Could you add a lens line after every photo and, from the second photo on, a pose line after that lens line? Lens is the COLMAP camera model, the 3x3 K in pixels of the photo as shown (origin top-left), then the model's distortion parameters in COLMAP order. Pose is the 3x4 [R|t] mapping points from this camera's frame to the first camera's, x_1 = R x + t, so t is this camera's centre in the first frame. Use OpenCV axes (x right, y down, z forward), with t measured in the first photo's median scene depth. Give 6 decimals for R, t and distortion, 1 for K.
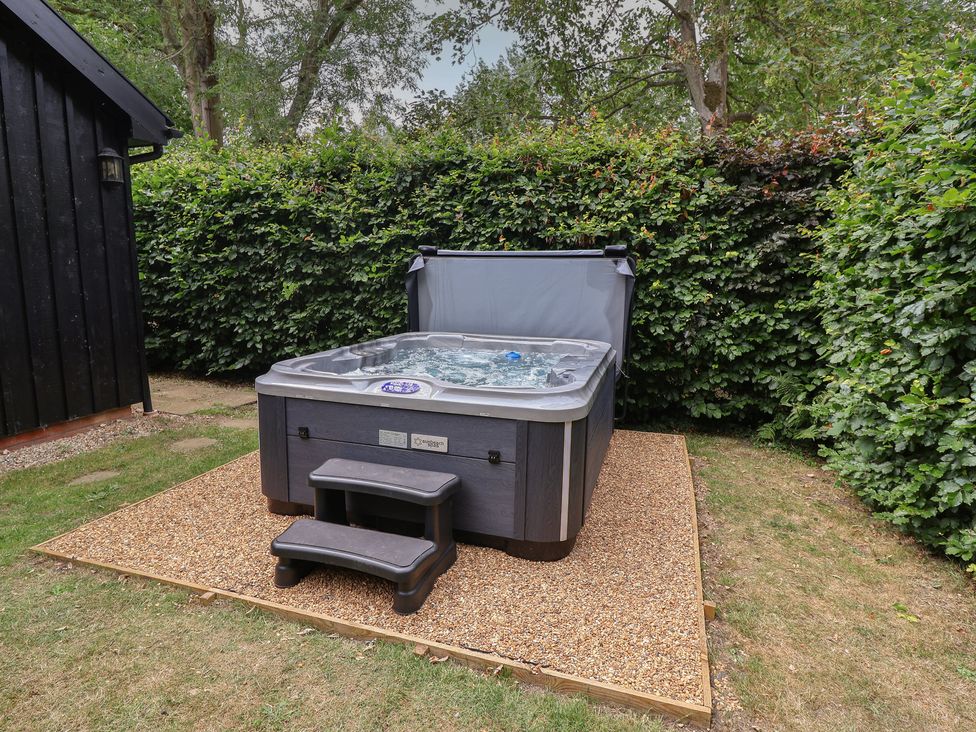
lens RADIAL K [[555.1, 0, 489.1], [0, 555.1, 354.1], [0, 0, 1]] dist [0.002642, -0.017446]
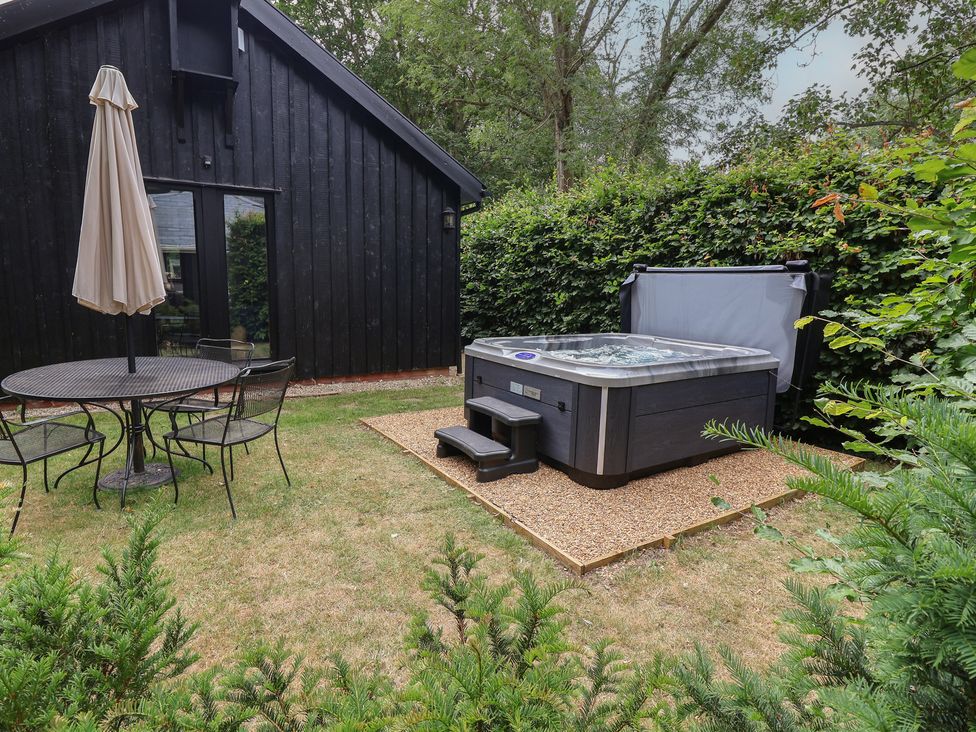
lens RADIAL K [[555.1, 0, 489.1], [0, 555.1, 354.1], [0, 0, 1]] dist [0.002642, -0.017446]
pose [[0.764506, 0.087158, -0.638698, 0.450392], [-0.110995, 0.993817, 0.002760, 0.037812], [0.634989, 0.068783, 0.769453, -0.147989]]
